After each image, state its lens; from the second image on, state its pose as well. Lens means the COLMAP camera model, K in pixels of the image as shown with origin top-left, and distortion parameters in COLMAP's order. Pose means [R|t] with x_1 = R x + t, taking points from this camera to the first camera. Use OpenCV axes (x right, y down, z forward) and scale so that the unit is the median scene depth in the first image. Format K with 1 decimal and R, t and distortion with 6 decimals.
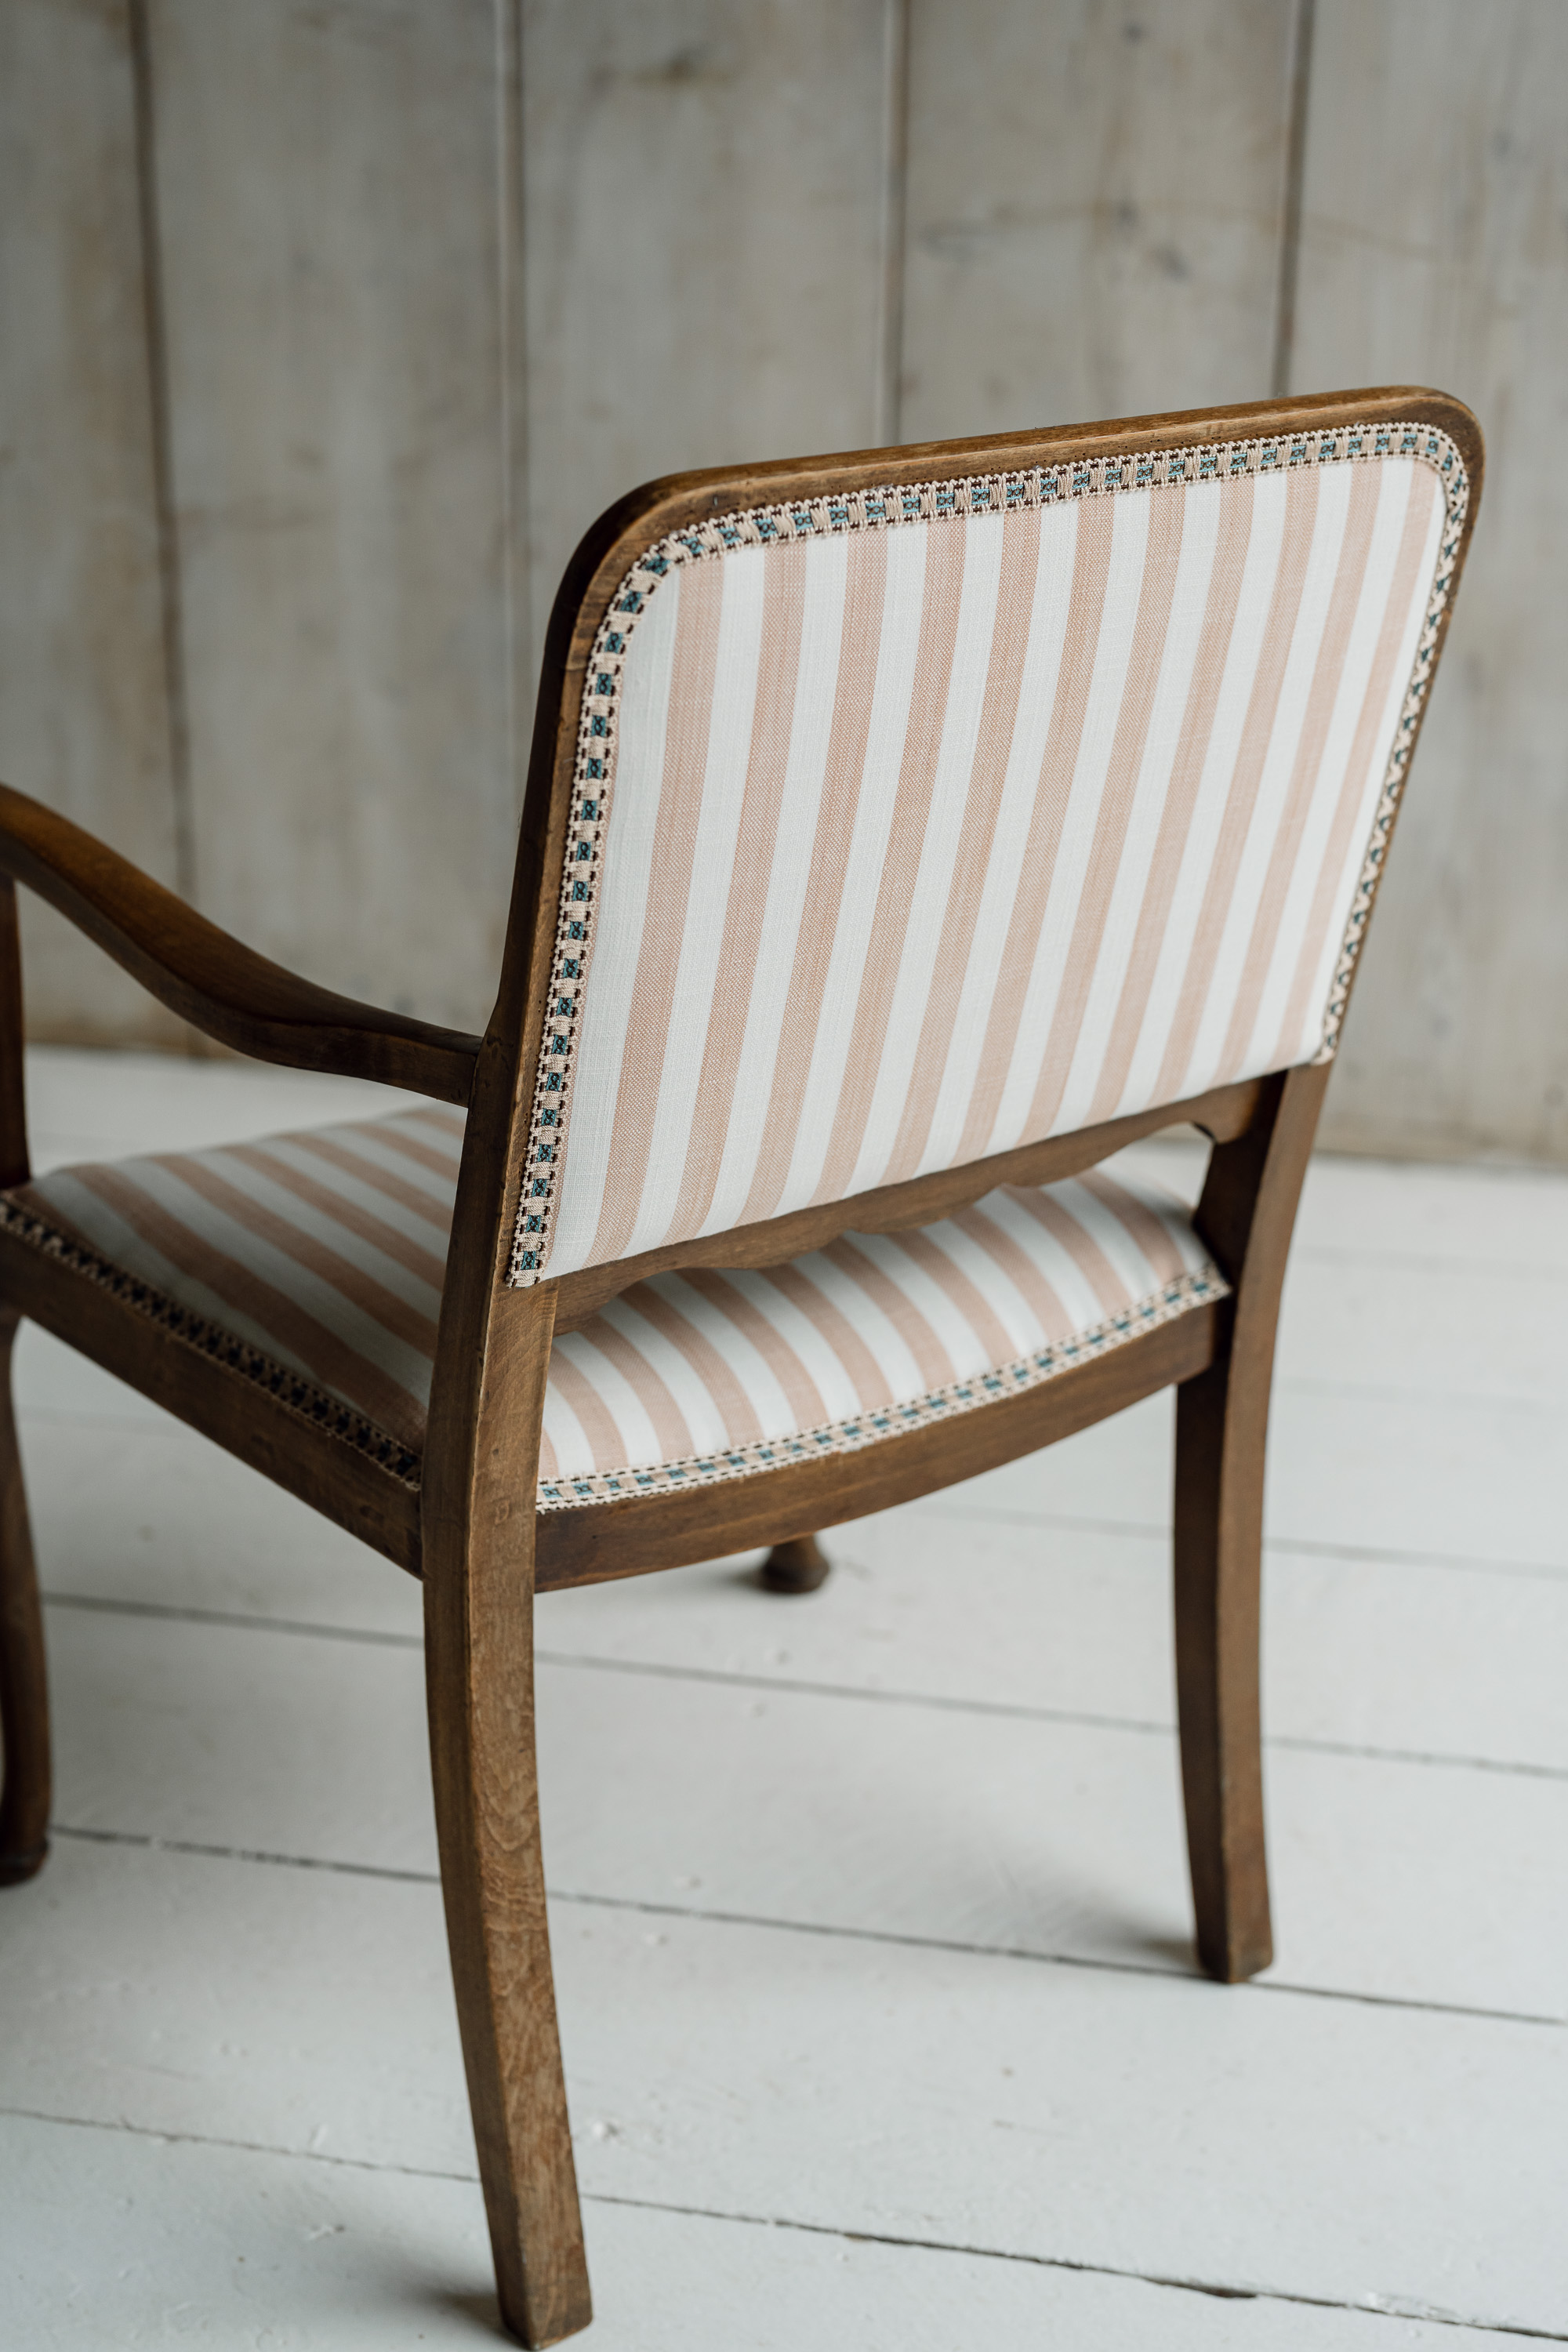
lens RADIAL K [[3344.7, 0, 775.5], [0, 3344.7, 1203.3], [0, 0, 1]] dist [0.001030, 0.035278]
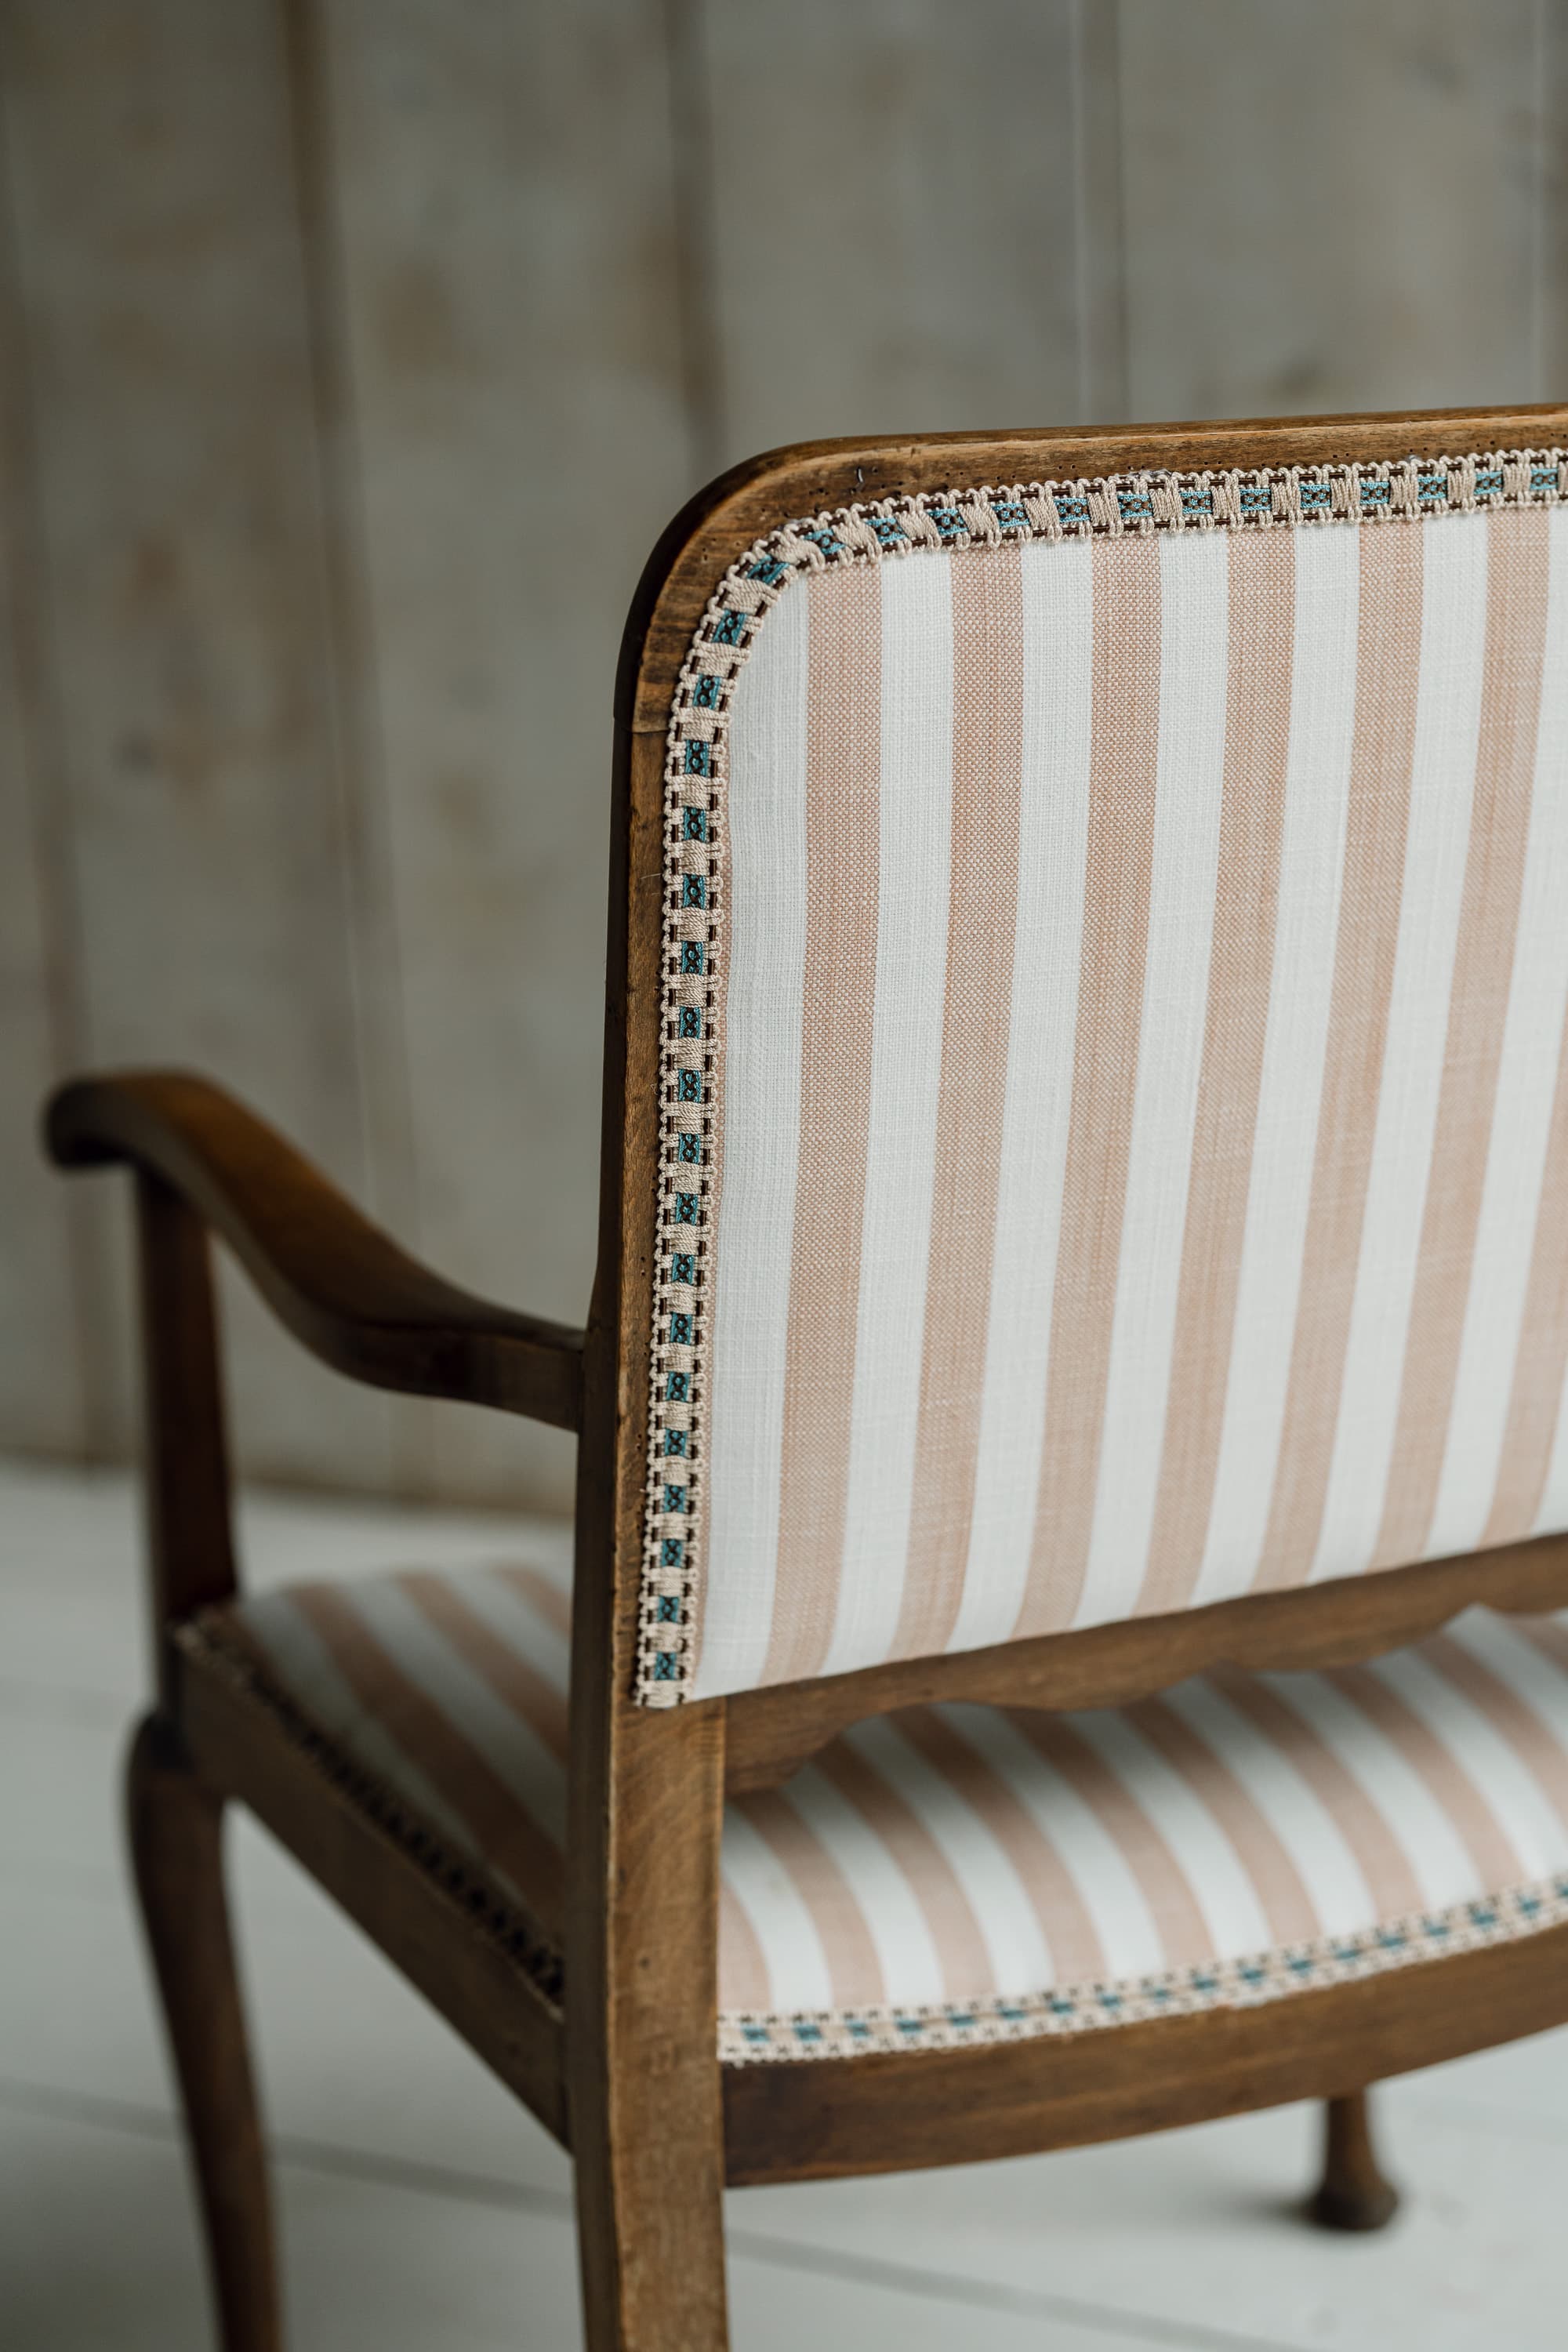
lens RADIAL K [[3344.7, 0, 775.5], [0, 3344.7, 1203.3], [0, 0, 1]] dist [0.001030, 0.035278]
pose [[0.965485, -0.007564, -0.260348, 0.126404], [-0.039238, 0.983946, -0.174100, 0.043004], [0.257486, 0.178307, 0.949688, 0.366447]]
